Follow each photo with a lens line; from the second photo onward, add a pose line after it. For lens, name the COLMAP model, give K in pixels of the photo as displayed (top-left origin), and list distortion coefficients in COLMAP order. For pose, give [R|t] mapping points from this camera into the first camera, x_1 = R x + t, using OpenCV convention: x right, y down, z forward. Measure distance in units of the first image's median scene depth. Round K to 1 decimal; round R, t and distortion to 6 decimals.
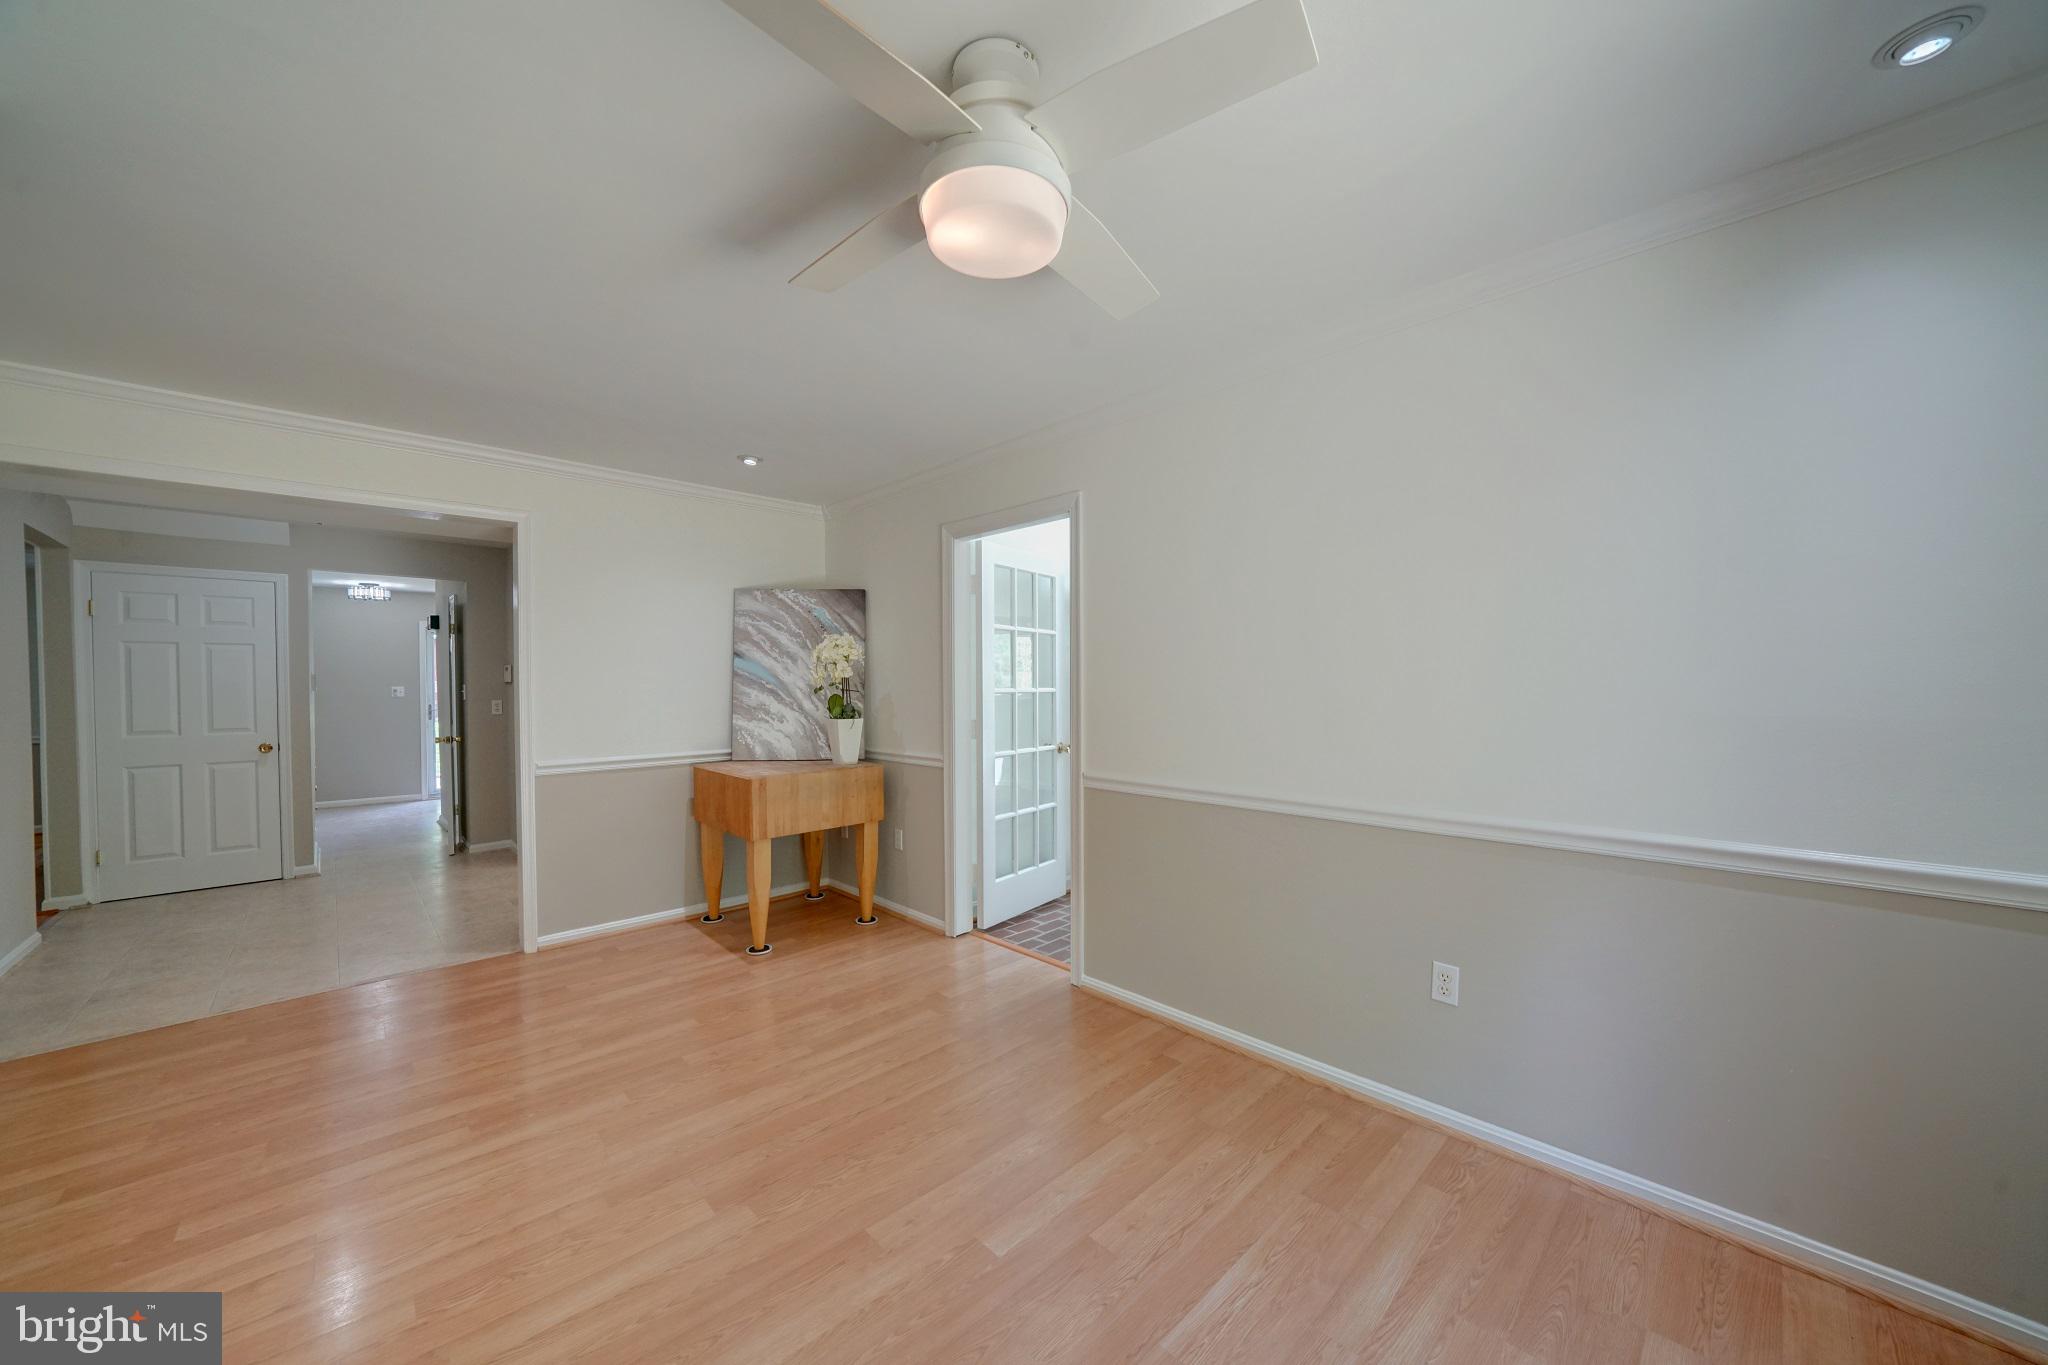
lens RADIAL K [[724.2, 0, 1015.8], [0, 724.2, 696.7], [0, 0, 1]] dist [-0.018808, 0.000162]
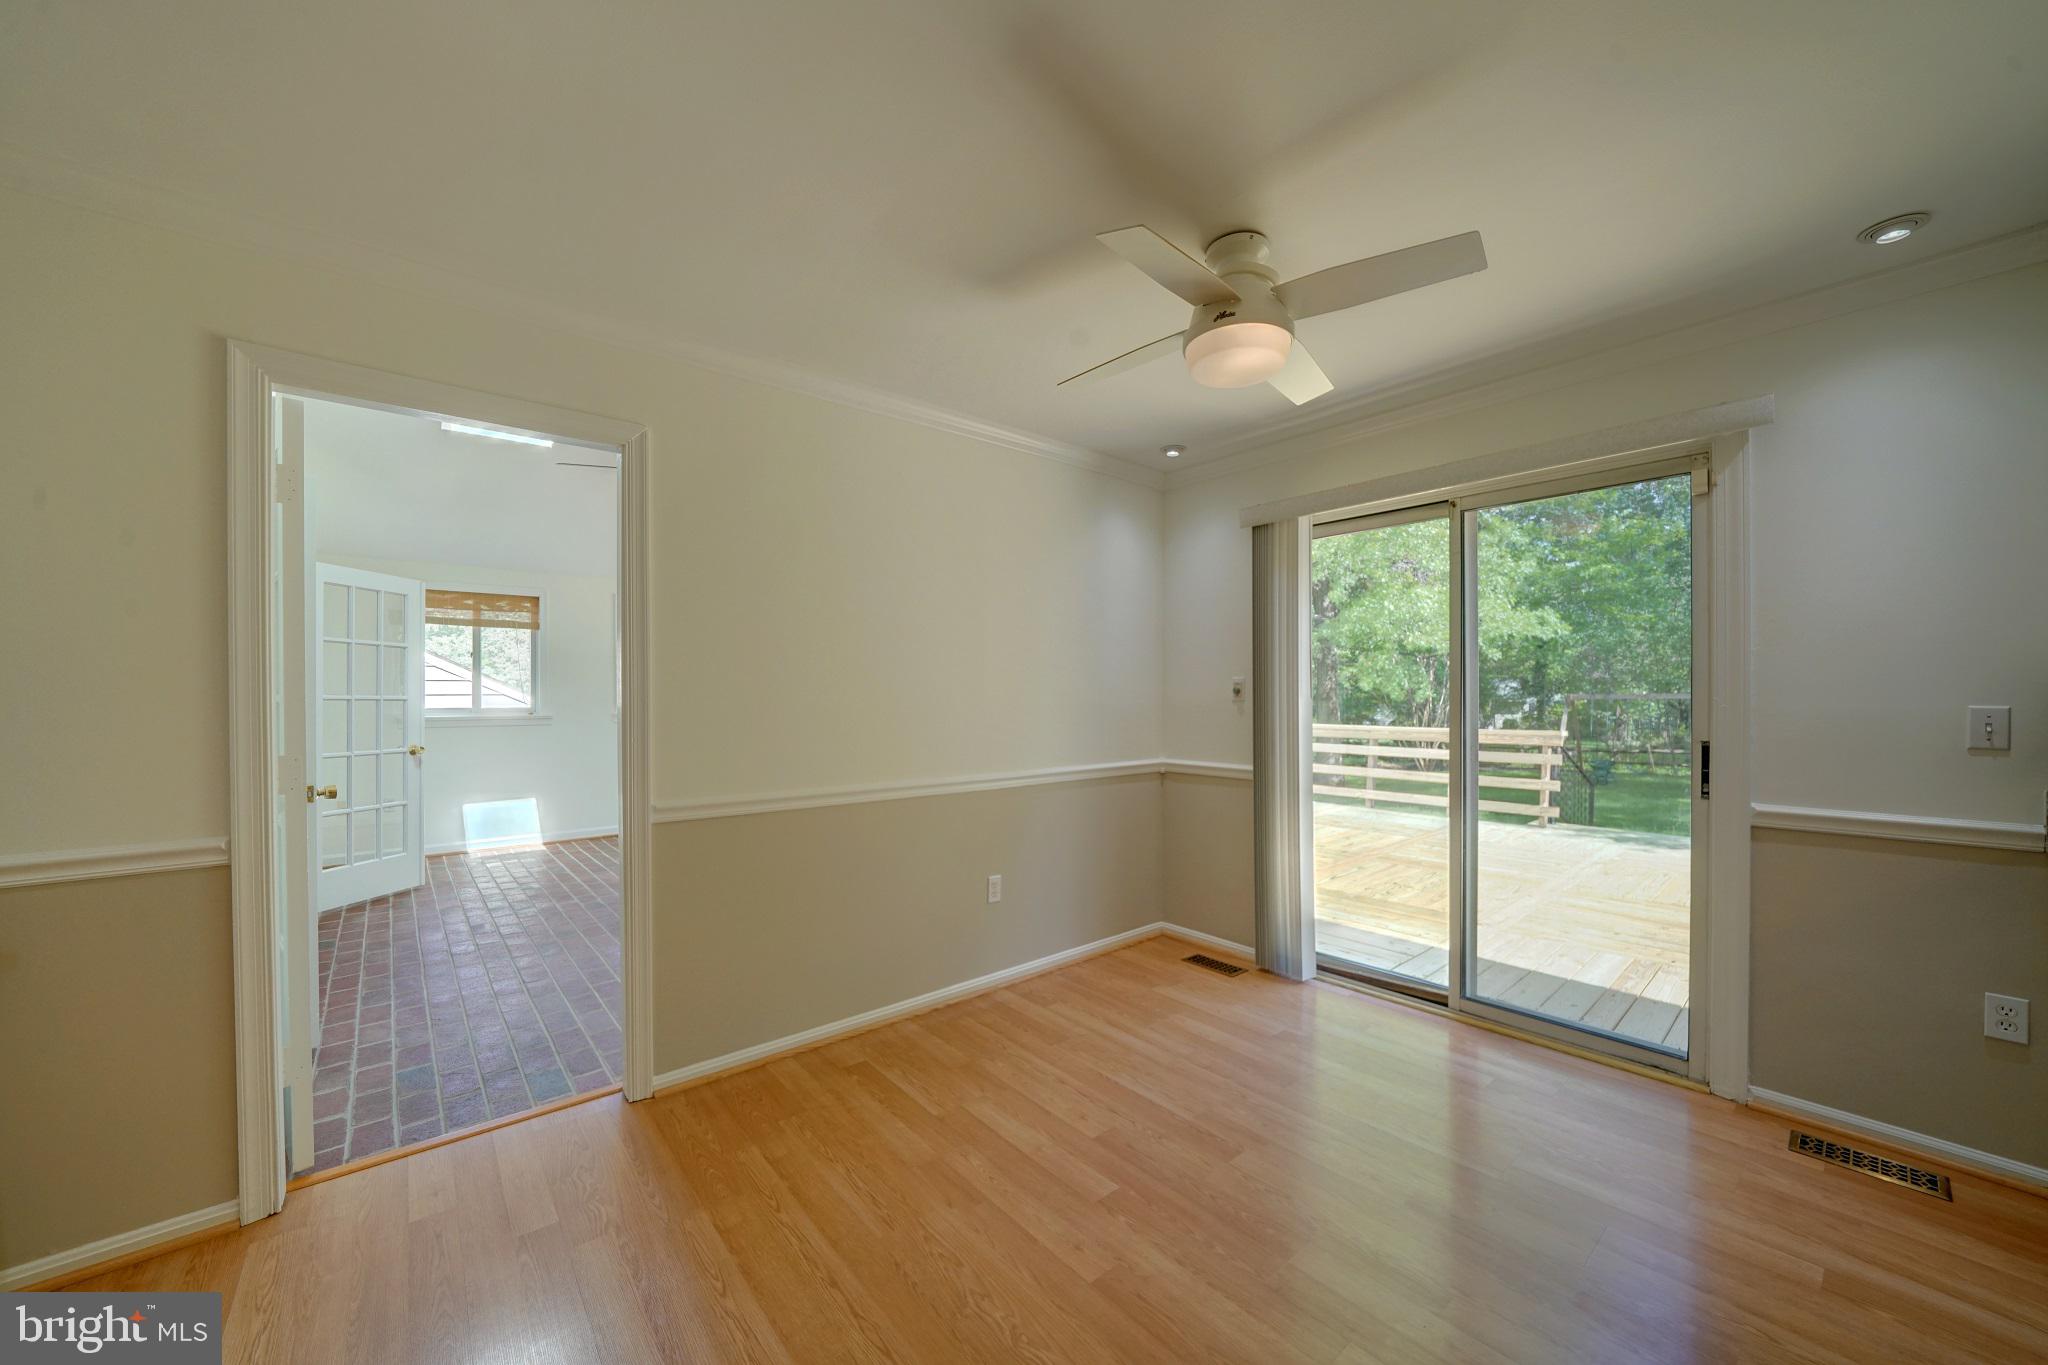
lens RADIAL K [[753.2, 0, 1016.6], [0, 753.2, 695.6], [0, 0, 1]] dist [-0.018623, 0.002480]
pose [[0.063347, 0.004873, 0.997980, -0.497124], [0.021993, 0.999738, -0.006278, 0.004983], [-0.997749, 0.022346, 0.063223, 0.438807]]
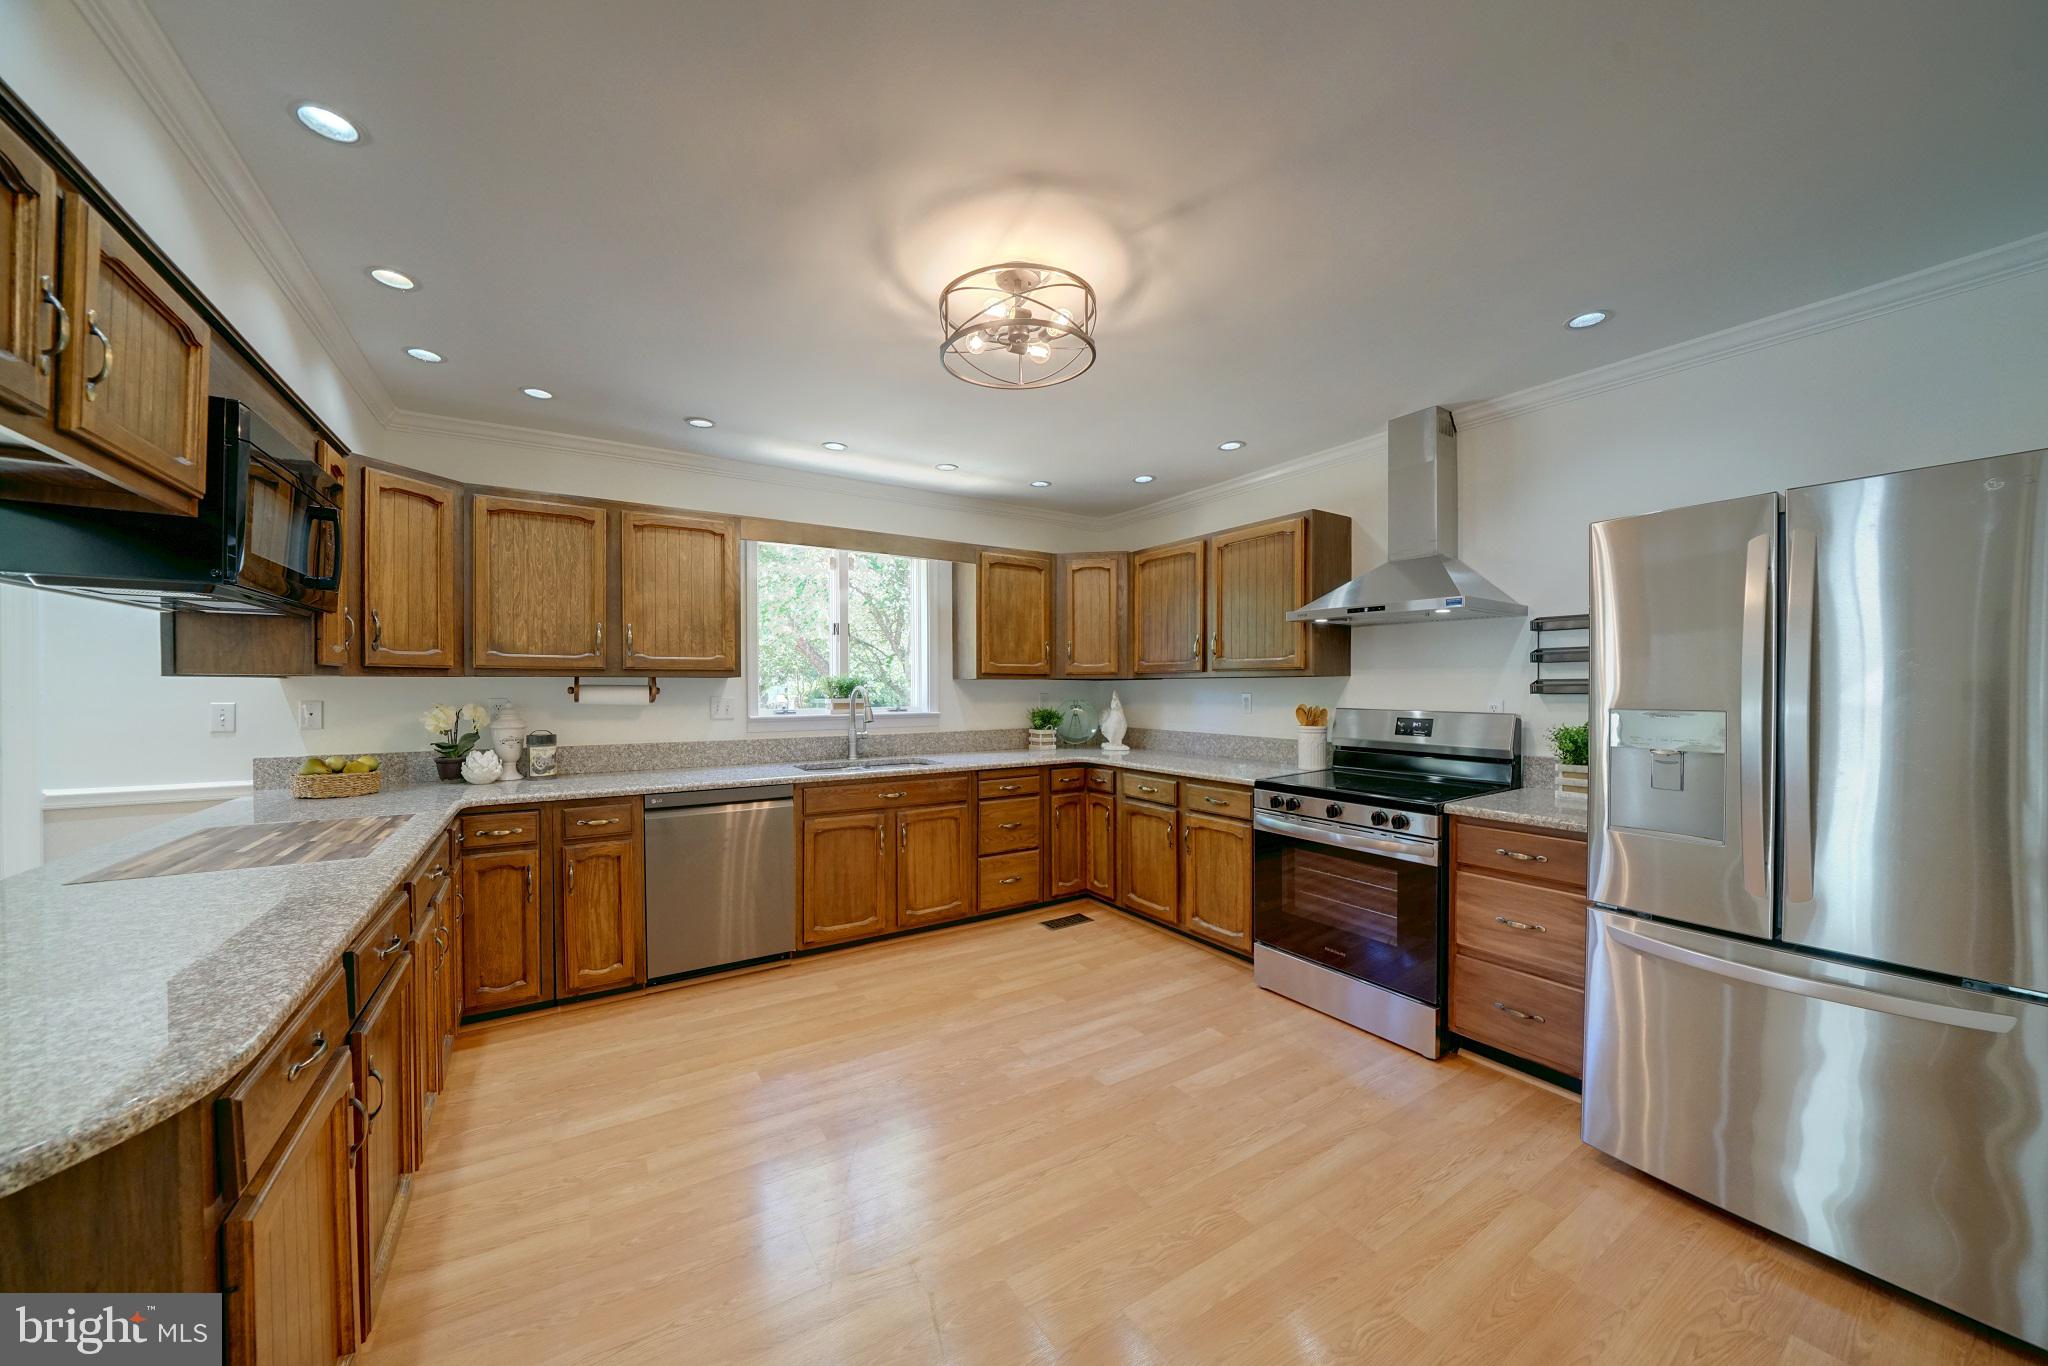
lens RADIAL K [[712.4, 0, 1015.2], [0, 712.4, 693.6], [0, 0, 1]] dist [-0.020732, 0.000444]
pose [[-0.981287, 0.006612, 0.192438, -0.842107], [0.011331, 0.999661, 0.023433, 0.007082], [-0.192218, 0.025175, -0.981029, 0.337420]]
